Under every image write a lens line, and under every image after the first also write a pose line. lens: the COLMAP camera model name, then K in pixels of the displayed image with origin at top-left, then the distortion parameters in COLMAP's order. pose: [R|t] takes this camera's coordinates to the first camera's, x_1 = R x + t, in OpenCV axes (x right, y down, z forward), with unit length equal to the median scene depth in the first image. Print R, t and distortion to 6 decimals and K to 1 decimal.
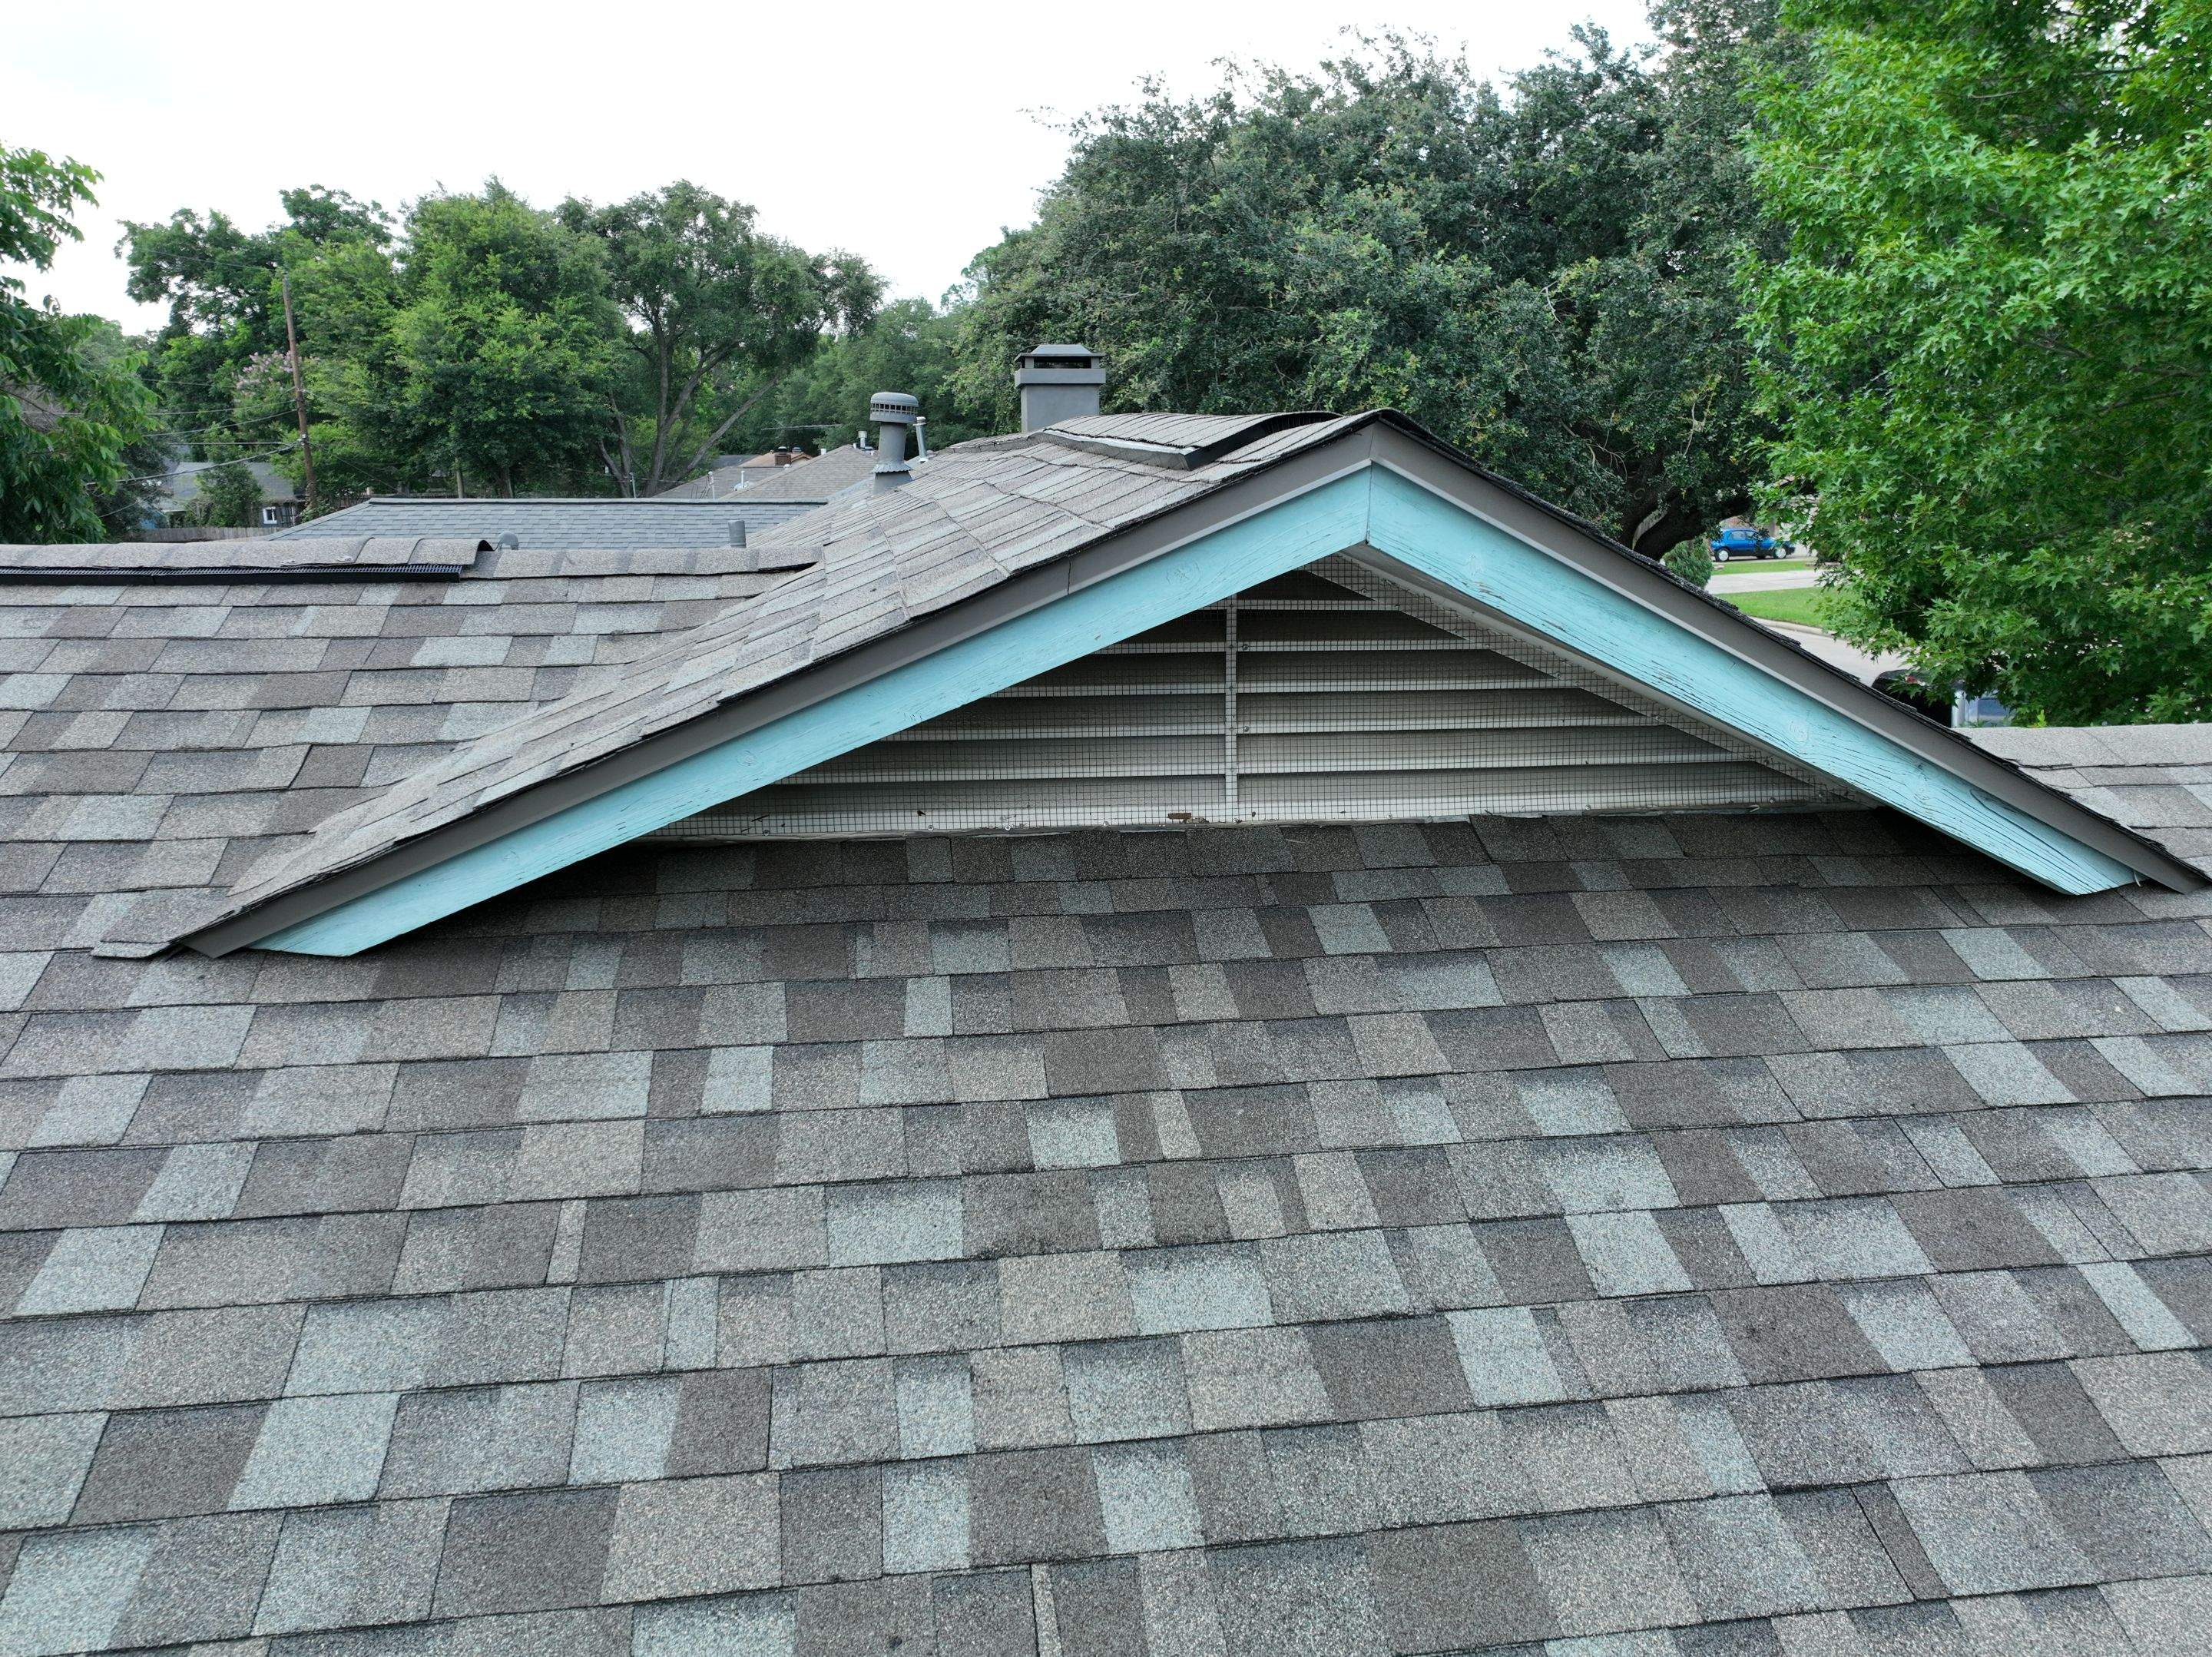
lens RADIAL K [[1552.1, 0, 1112.6], [0, 1552.1, 829.9], [0, 0, 1]] dist [-0.003163, 0.019107]
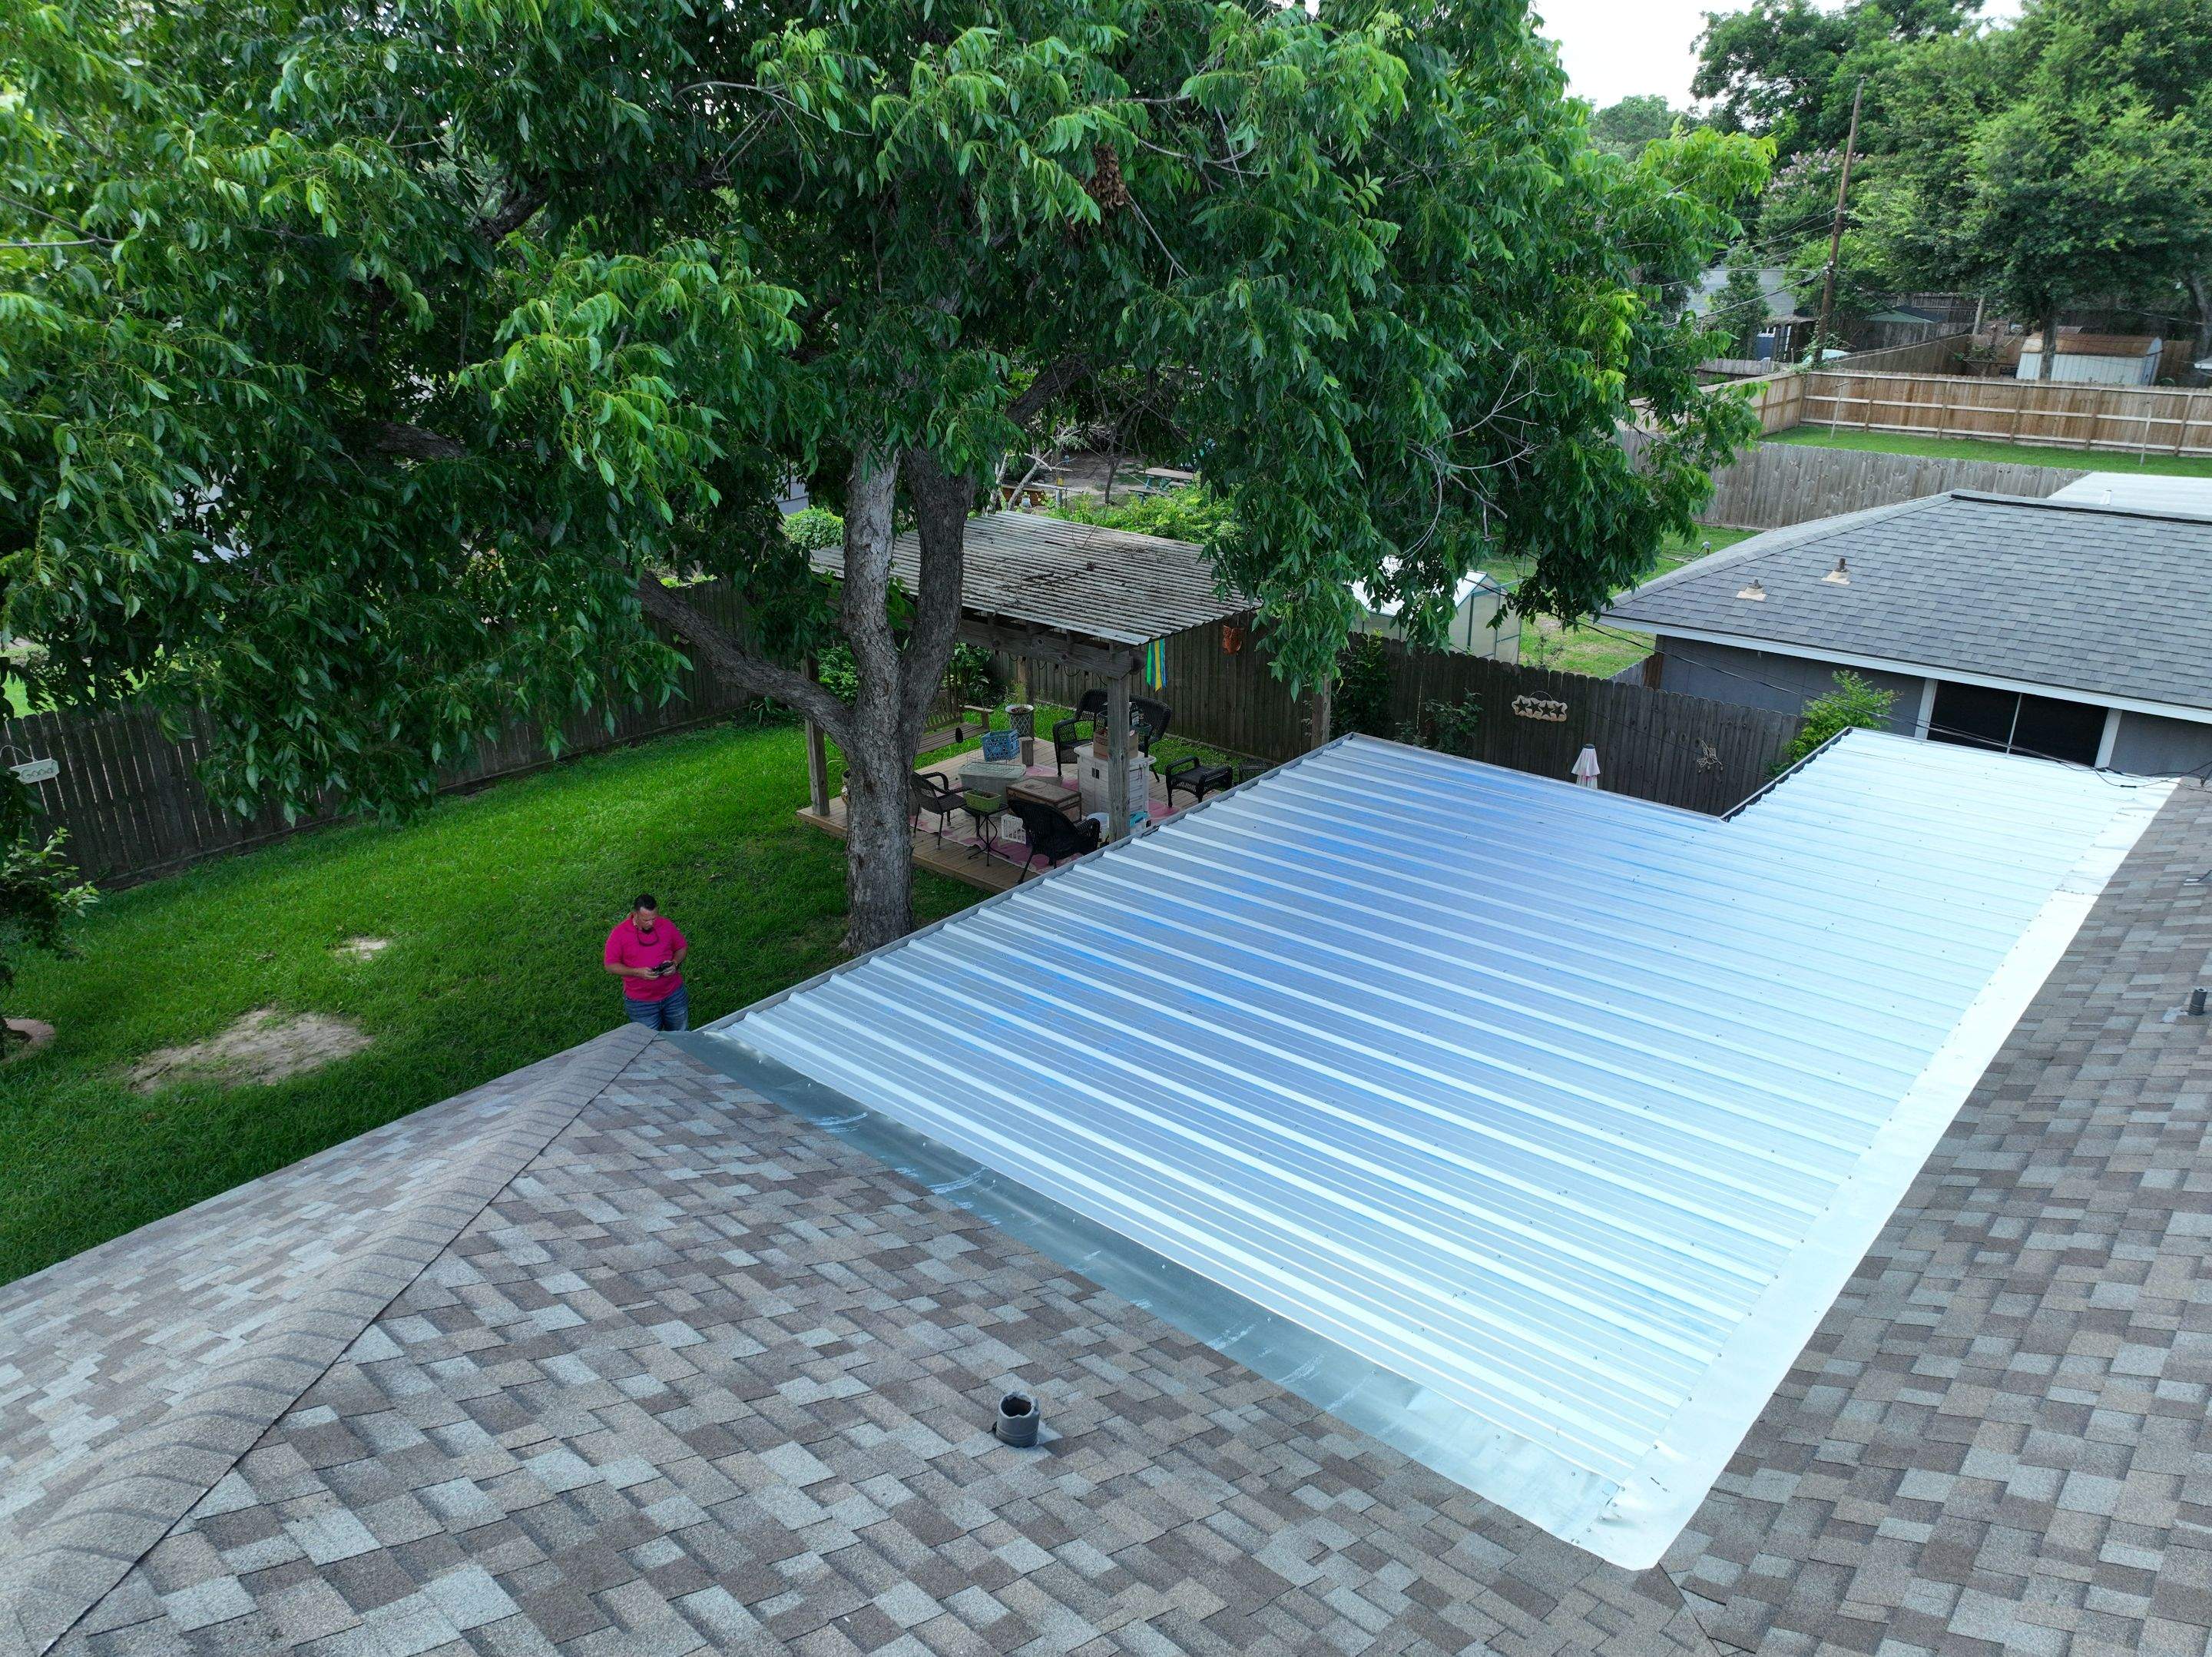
lens RADIAL K [[1552.1, 0, 1104.8], [0, 1552.1, 831.7], [0, 0, 1]] dist [-0.003163, 0.019107]
pose [[0.653005, 0.279639, -0.703837, -0.167051], [-0.176026, 0.959927, 0.218072, -0.158509], [0.736613, -0.018508, 0.676061, 0.144549]]
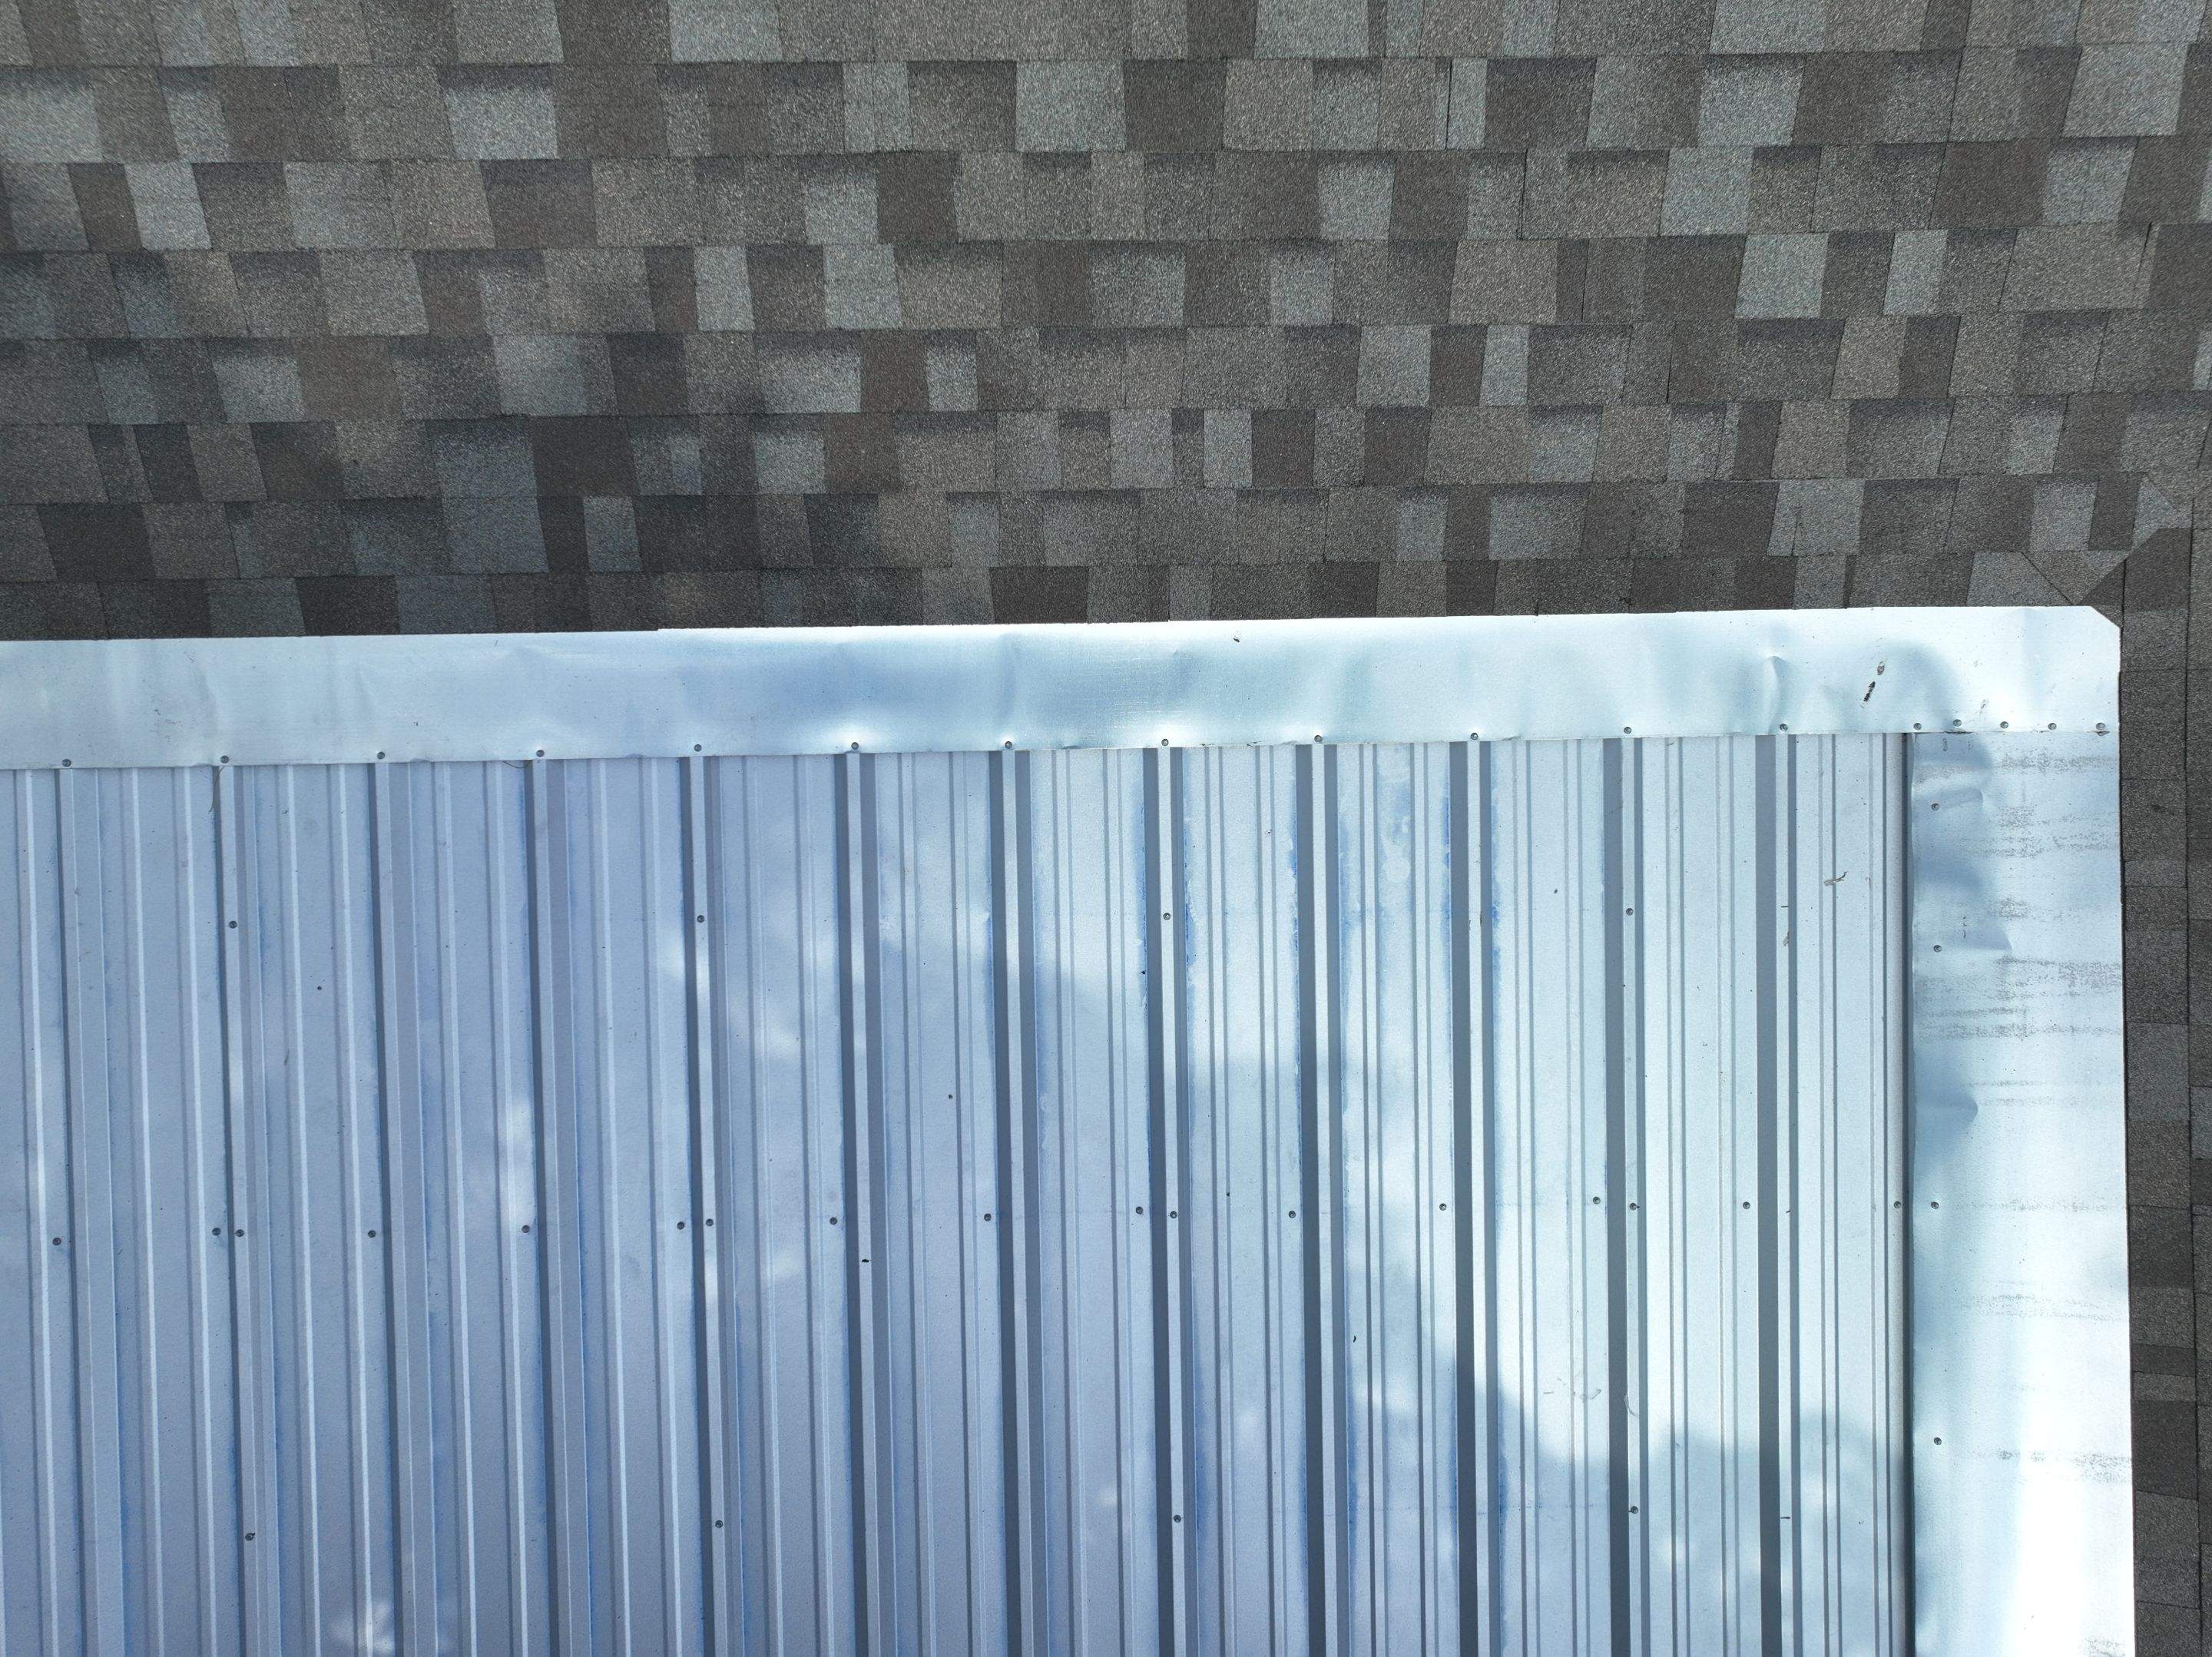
lens RADIAL K [[1552.1, 0, 1100.2], [0, 1552.1, 824.8], [0, 0, 1]] dist [-0.003163, 0.019107]
pose [[0.127322, -0.991852, -0.004412, -0.289480], [0.224389, 0.024470, 0.974192, -0.178645], [-0.966146, -0.125026, 0.225676, 0.443015]]
